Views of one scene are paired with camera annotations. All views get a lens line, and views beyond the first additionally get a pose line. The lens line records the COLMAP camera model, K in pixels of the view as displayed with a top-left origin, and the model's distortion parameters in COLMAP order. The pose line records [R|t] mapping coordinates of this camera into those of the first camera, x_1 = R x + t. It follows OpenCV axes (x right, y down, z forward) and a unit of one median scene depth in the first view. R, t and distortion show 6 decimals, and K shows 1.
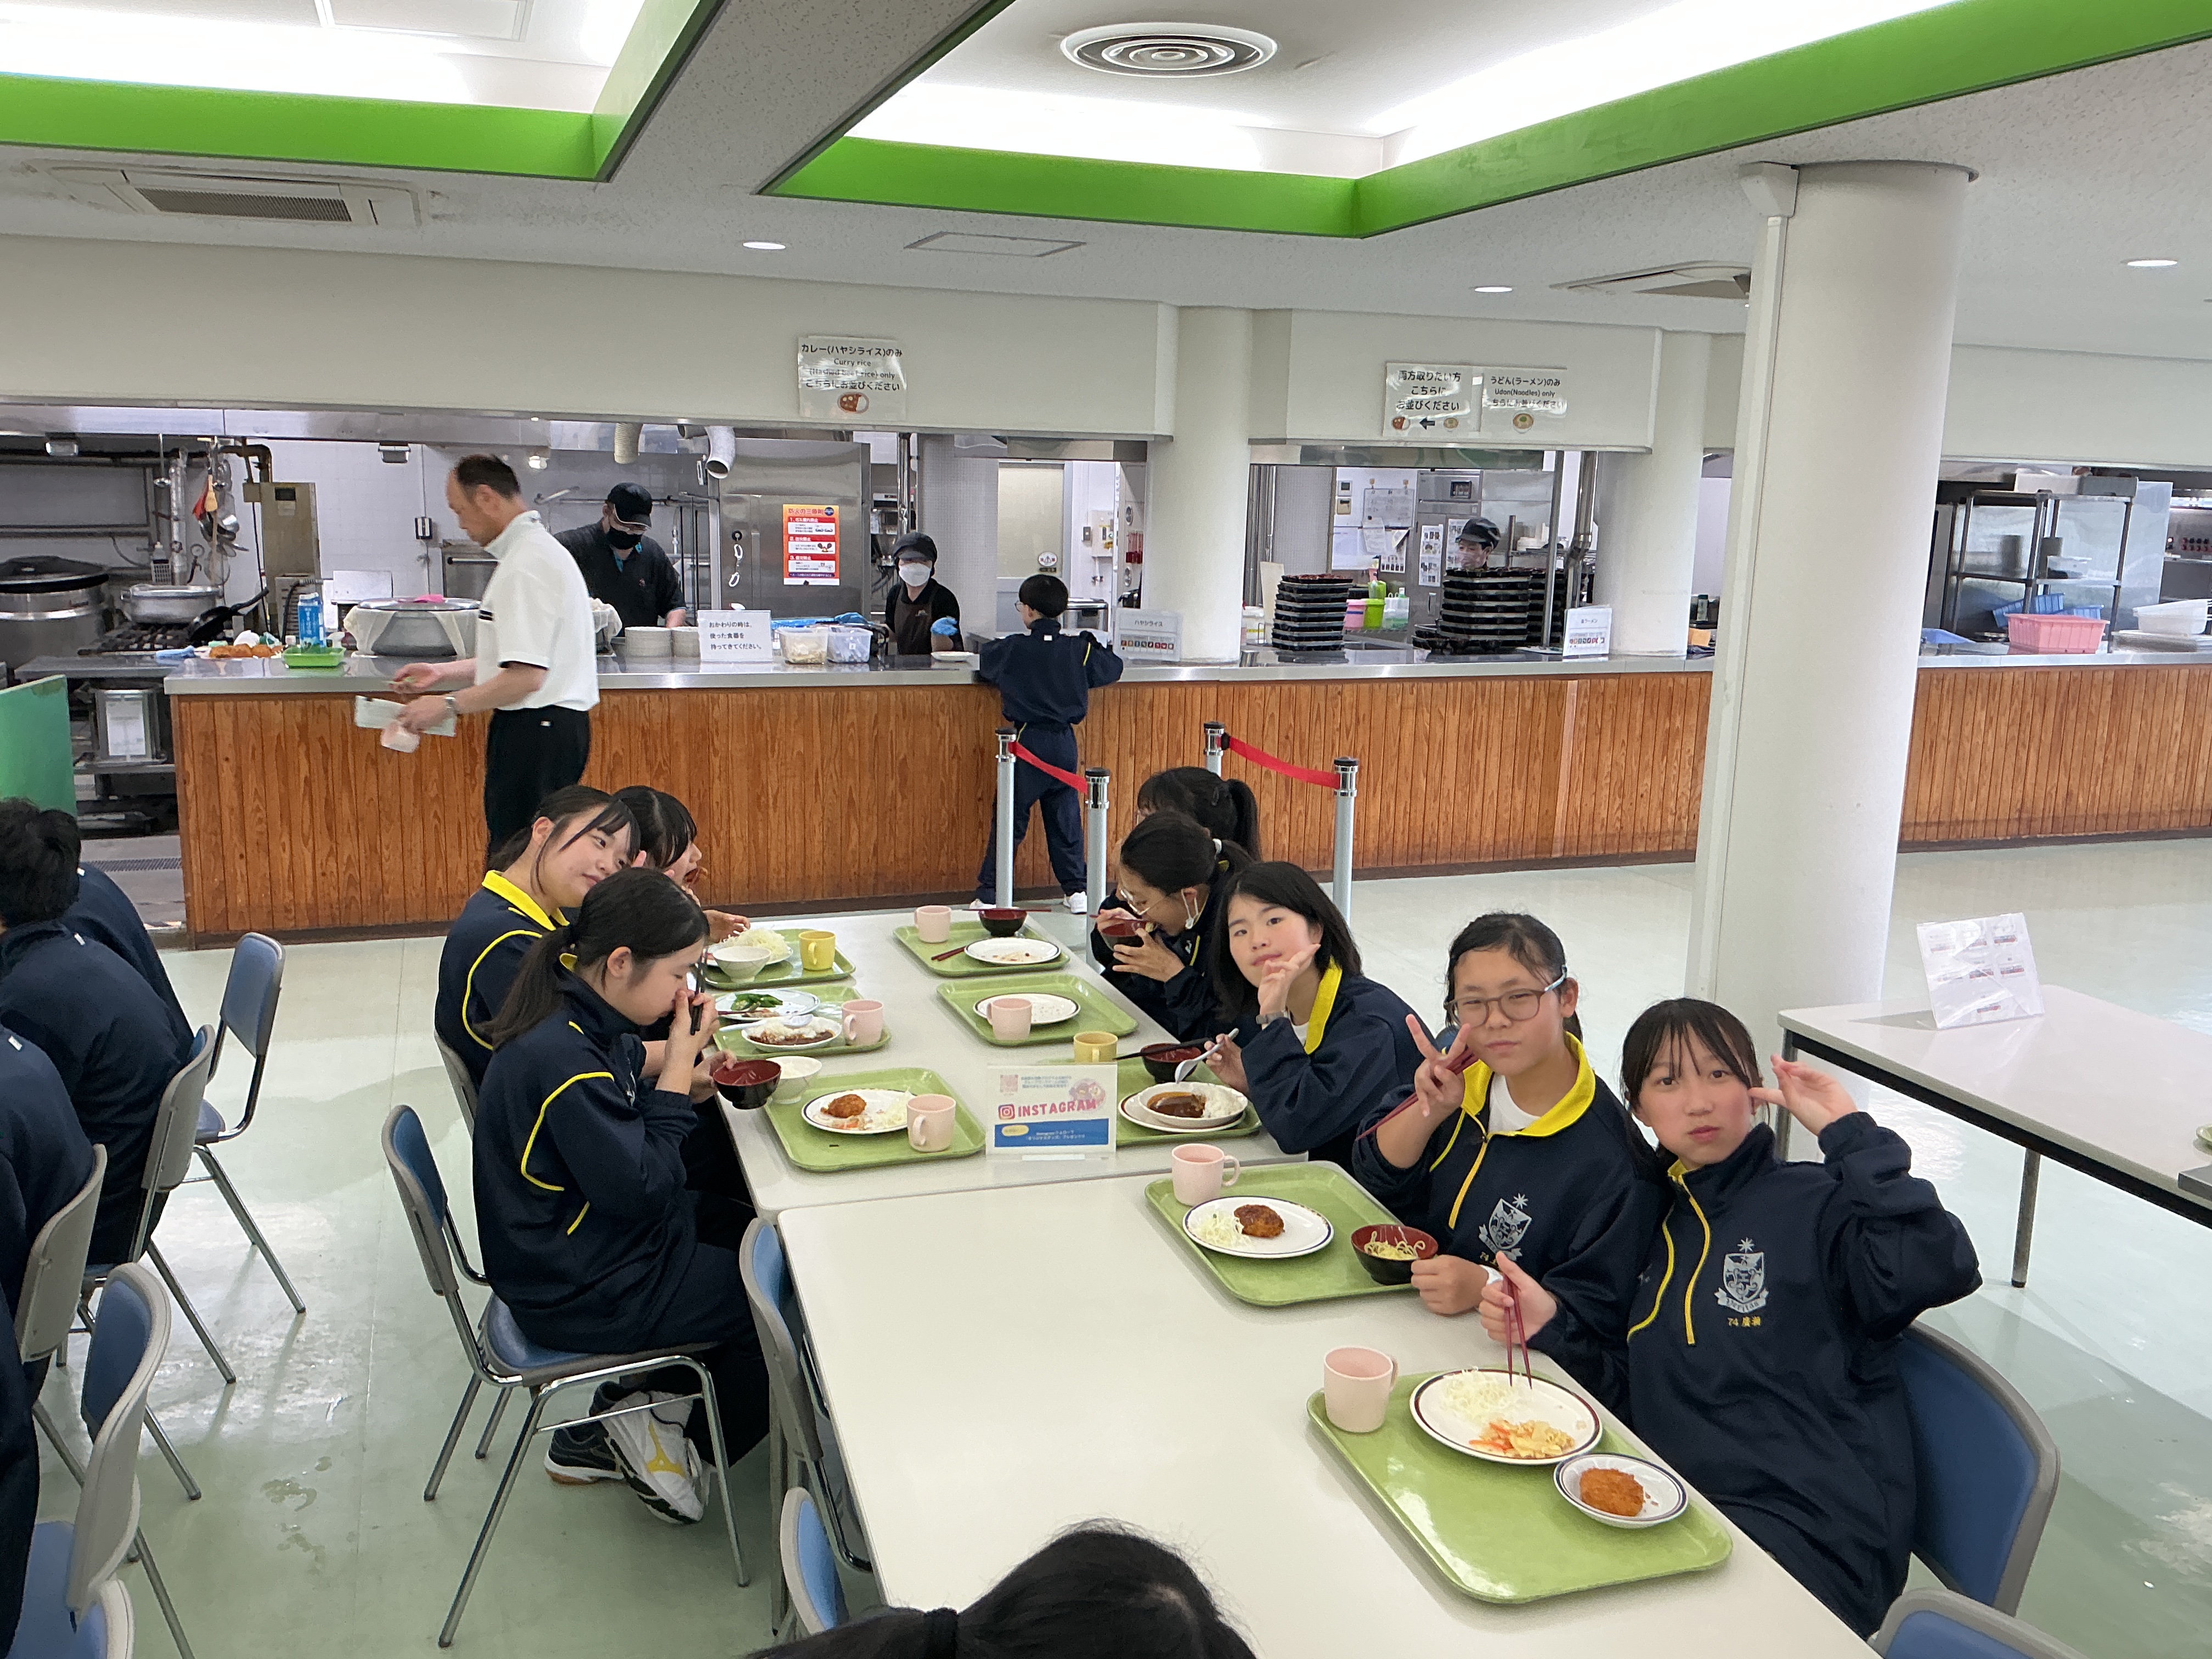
lens RADIAL K [[1845.0, 0, 1106.0], [0, 1845.0, 829.5], [0, 0, 1]] dist [0.154155, -0.323886]
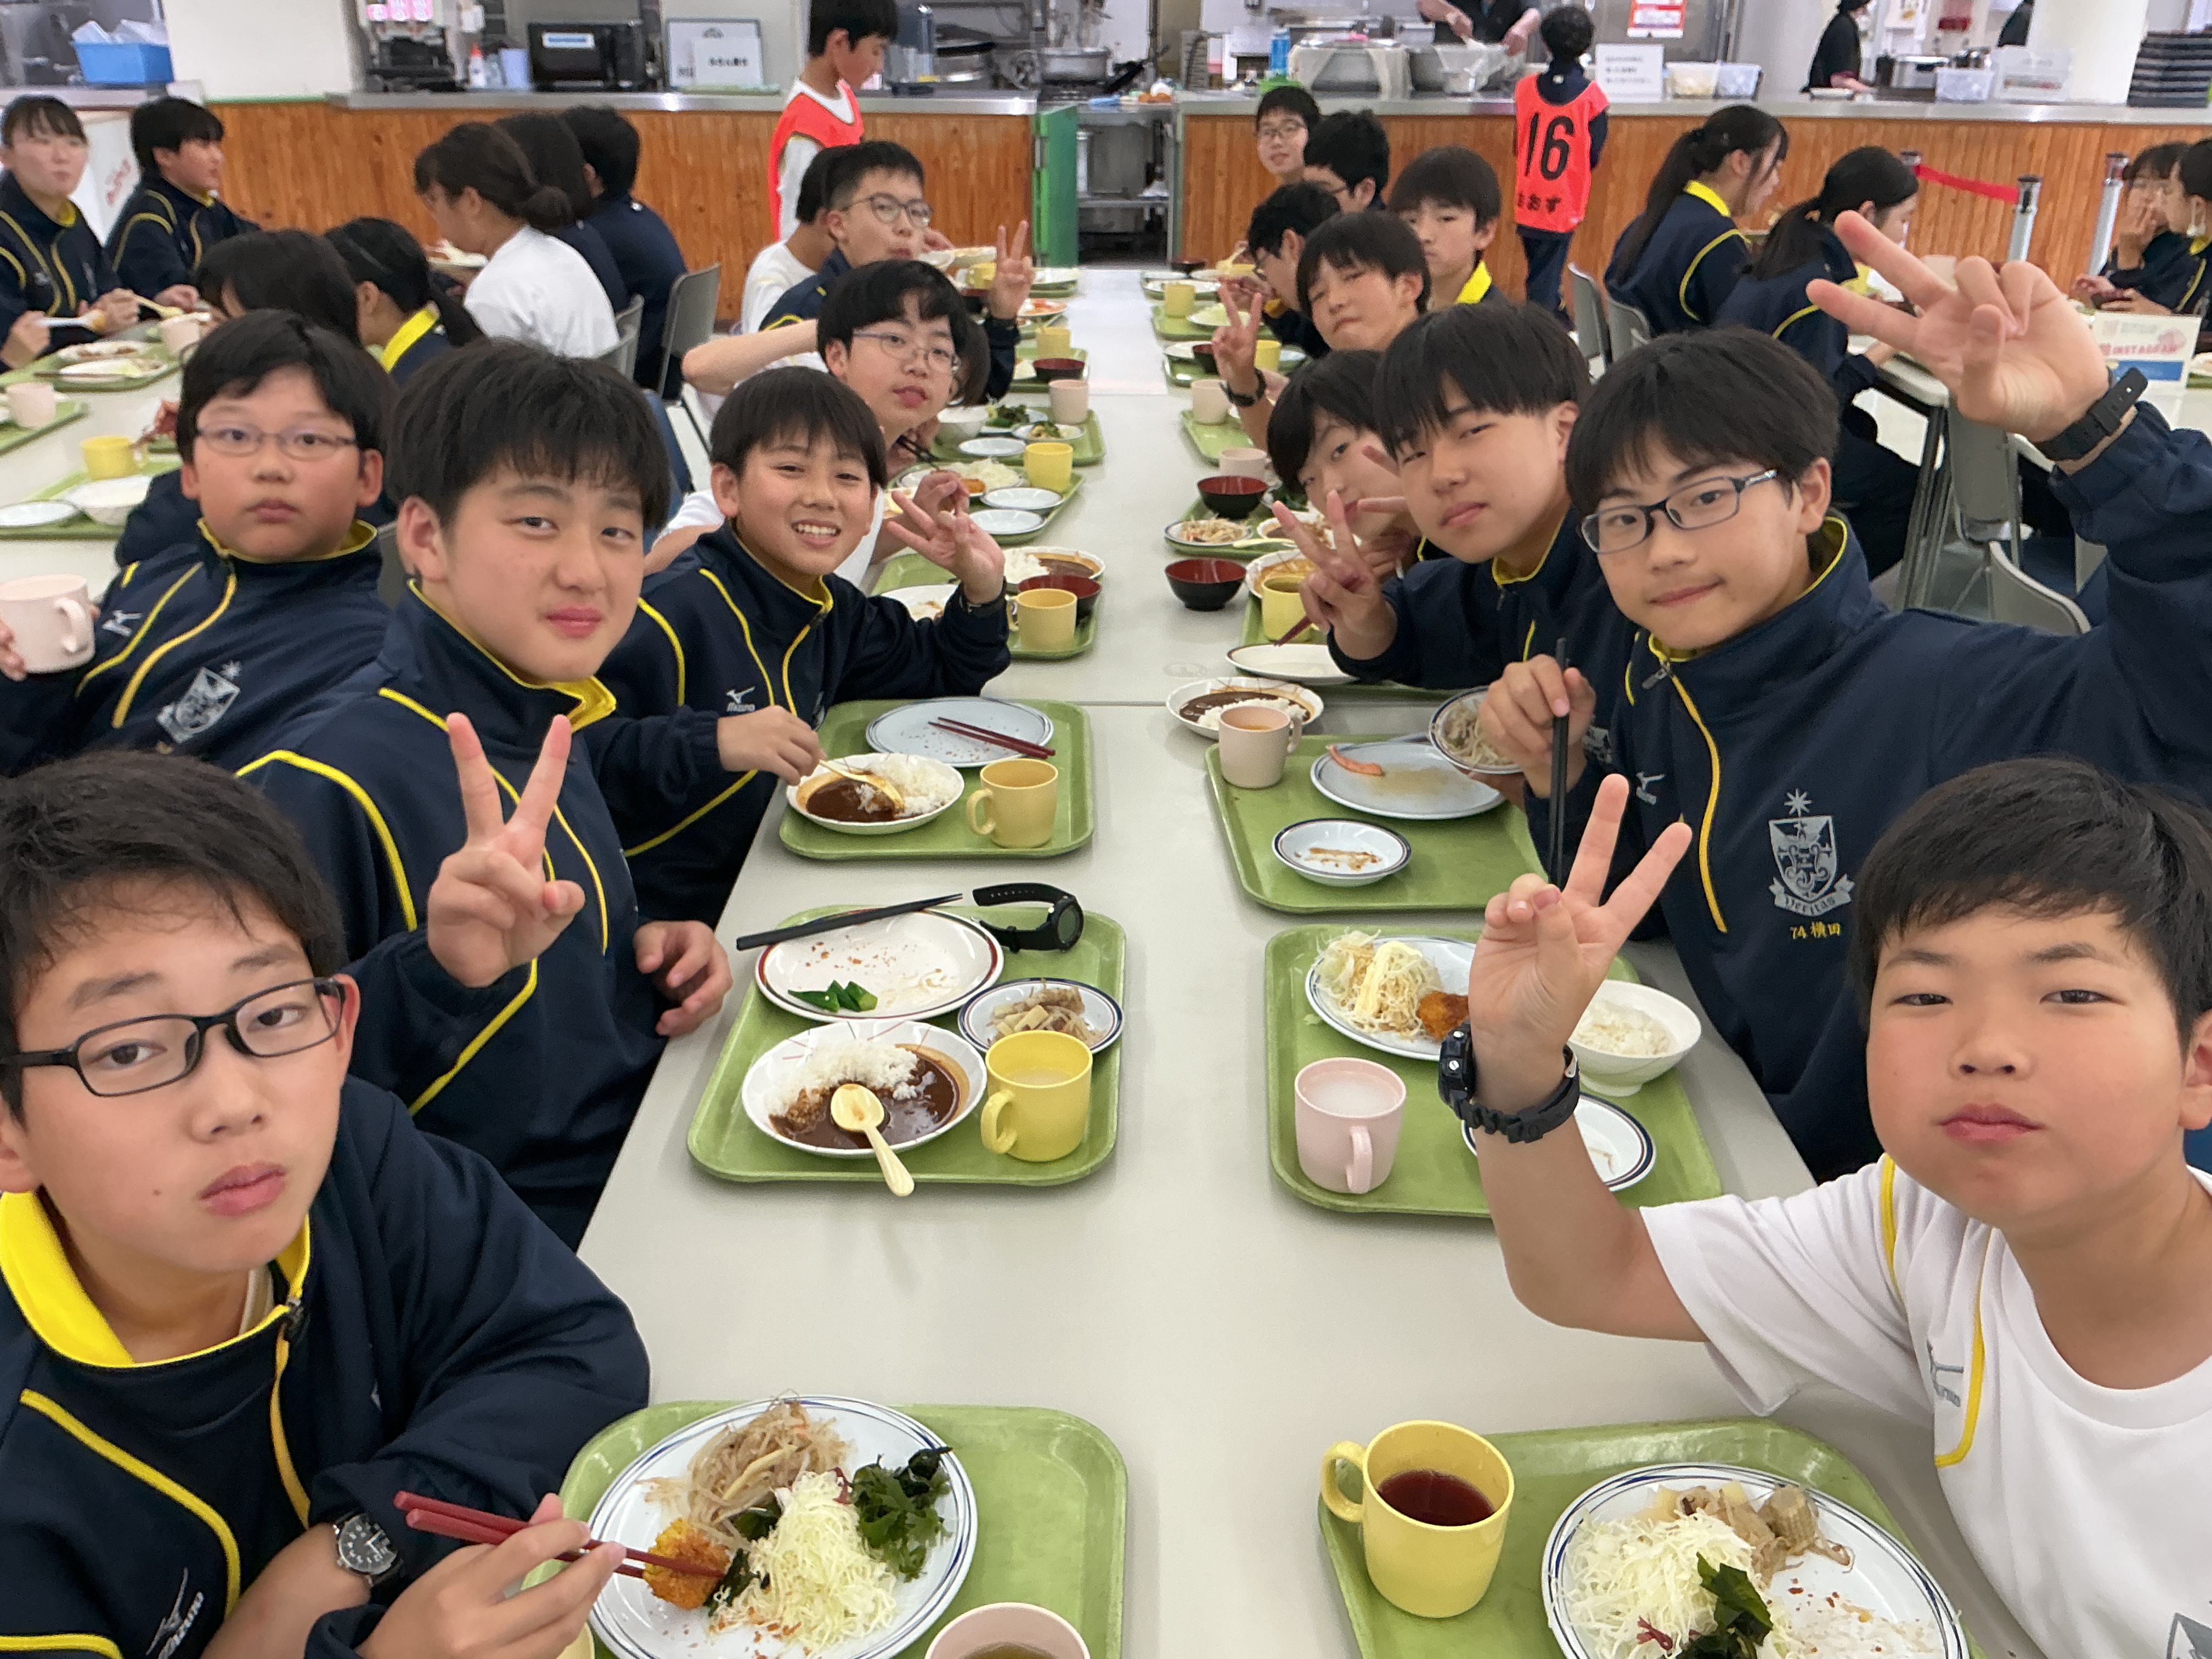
lens RADIAL K [[1842.0, 0, 1096.6], [0, 1842.0, 870.8], [0, 0, 1]] dist [0.022036, -0.057118]
pose [[0.945917, 0.127119, -0.298467, -0.103186], [-0.045179, 0.962684, 0.266830, 0.066981], [0.321248, -0.238915, 0.916362, -0.186986]]
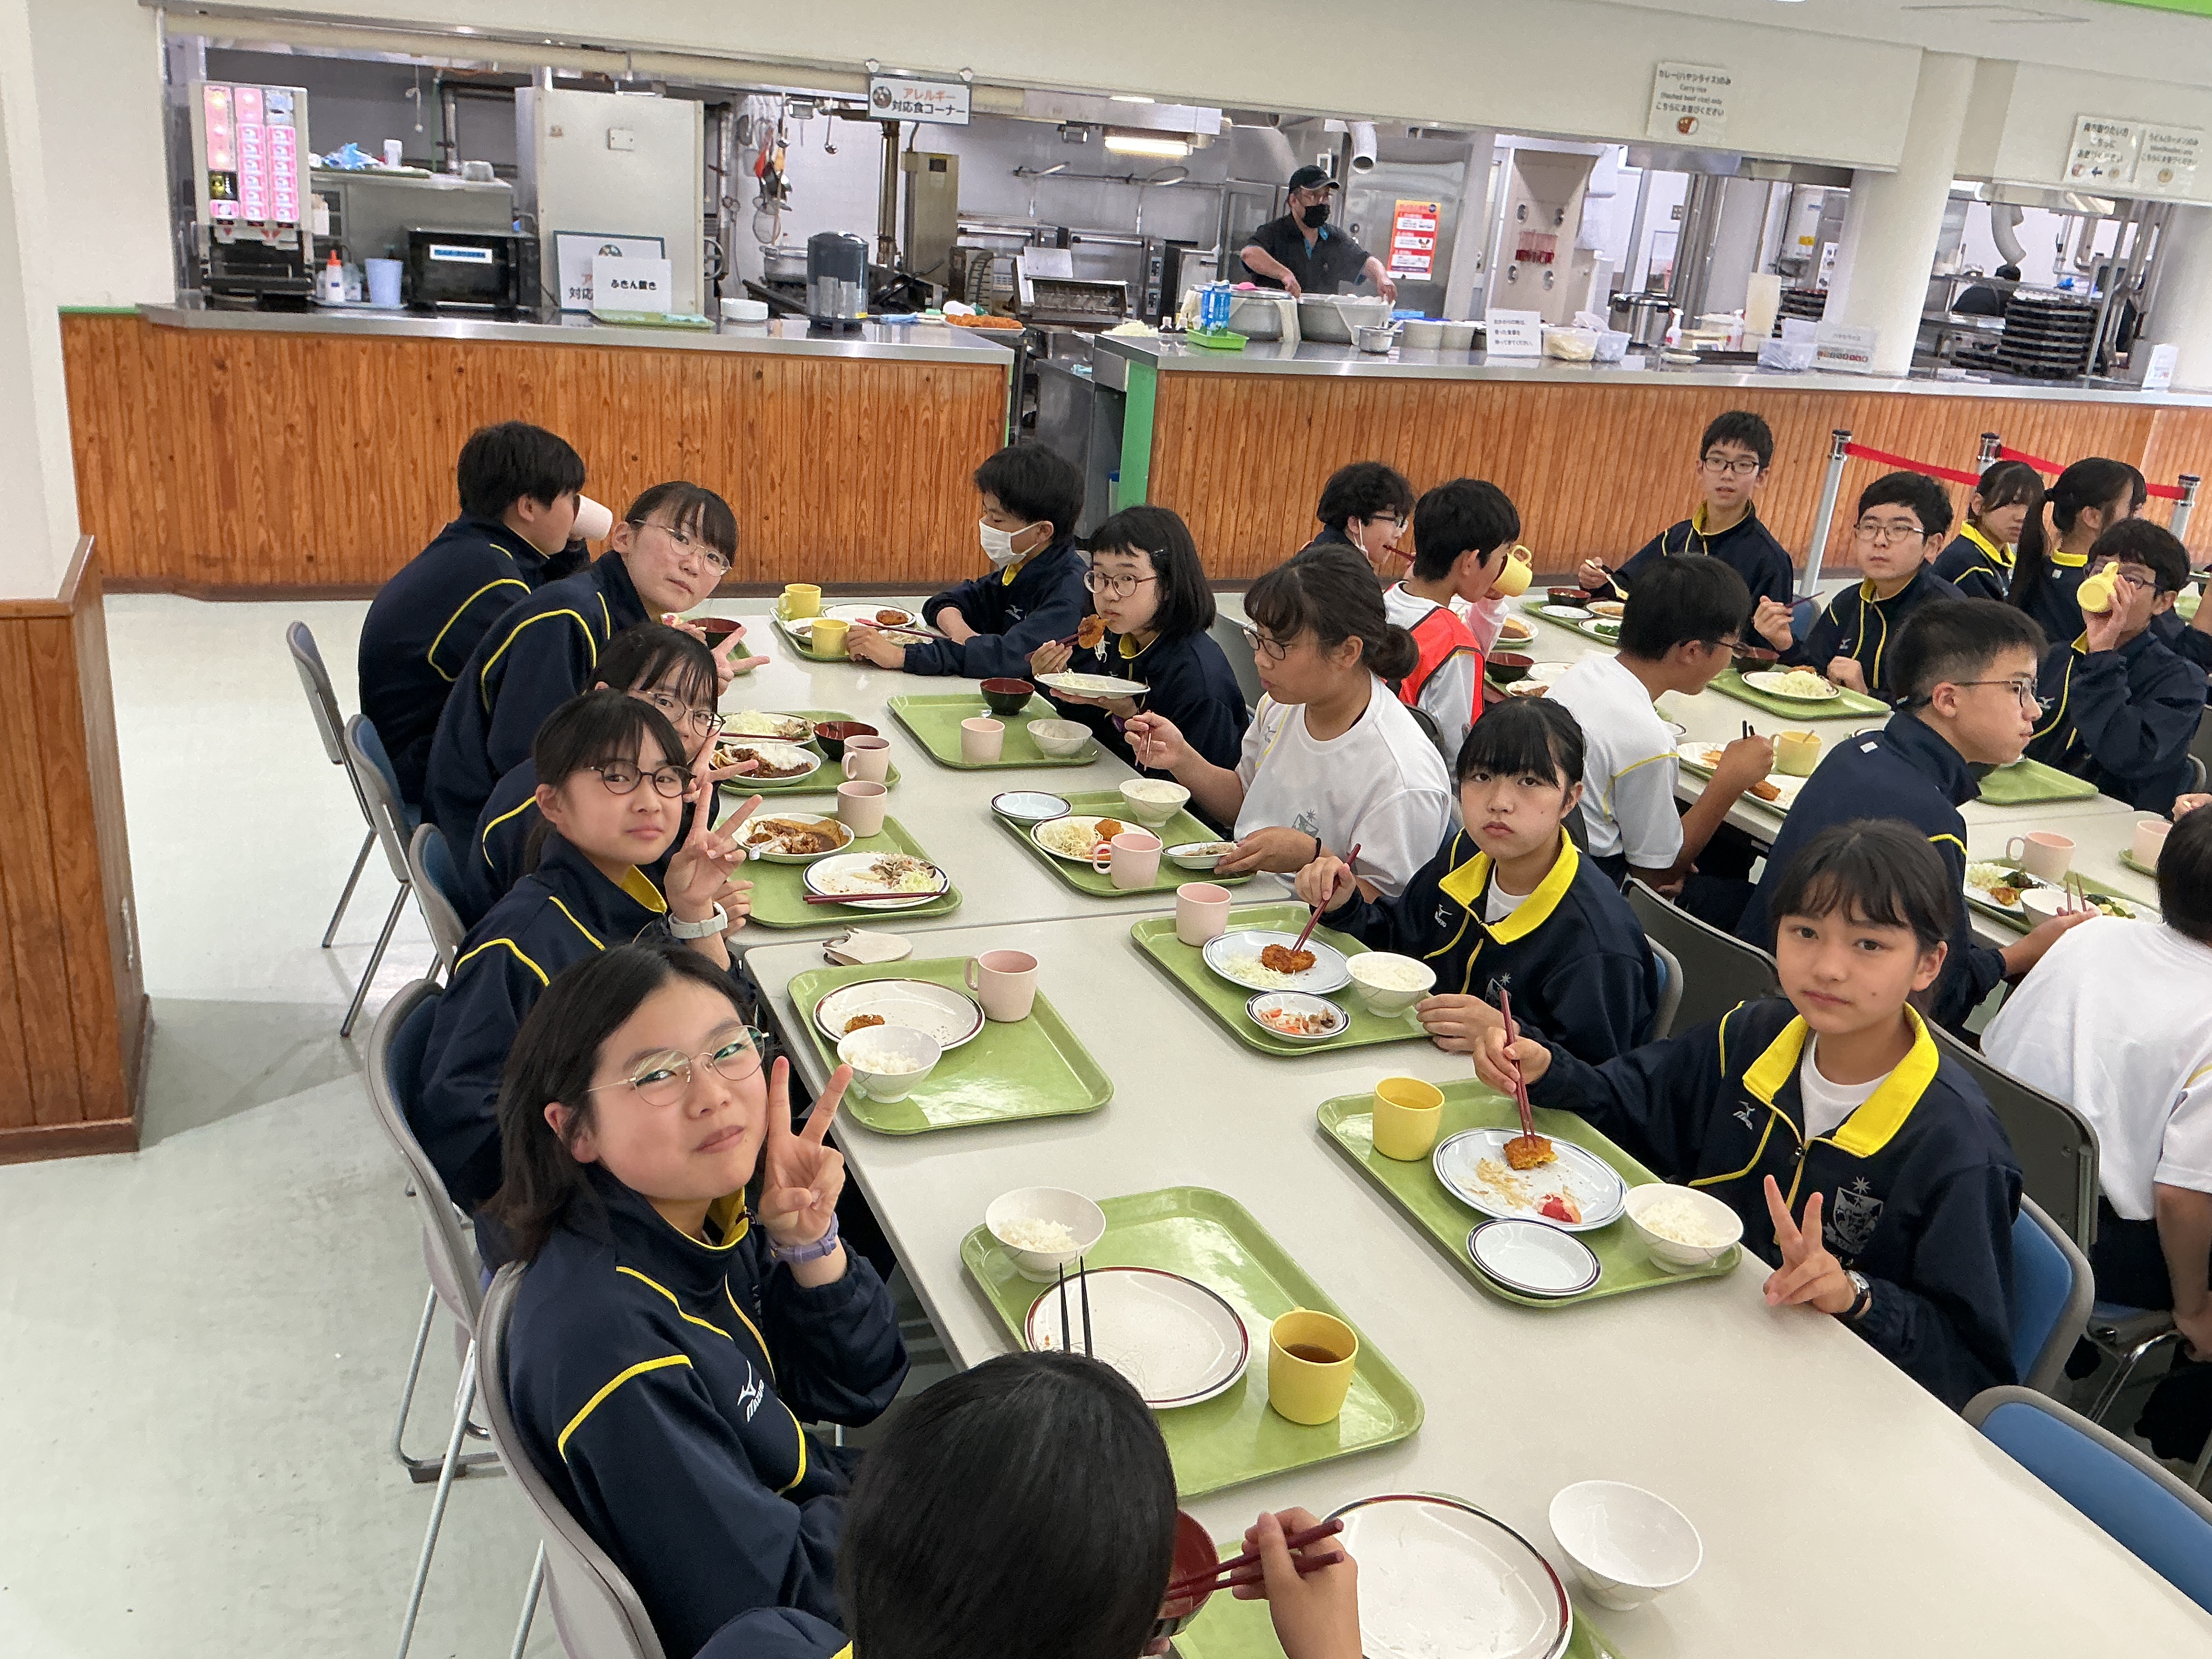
lens RADIAL K [[1845.0, 0, 1106.0], [0, 1845.0, 829.5], [0, 0, 1]] dist [0.154155, -0.323886]
pose [[0.996502, 0.036067, 0.075390, -0.483303], [-0.048188, 0.984996, 0.165712, 0.015230], [-0.068282, -0.168766, 0.983288, -0.138585]]
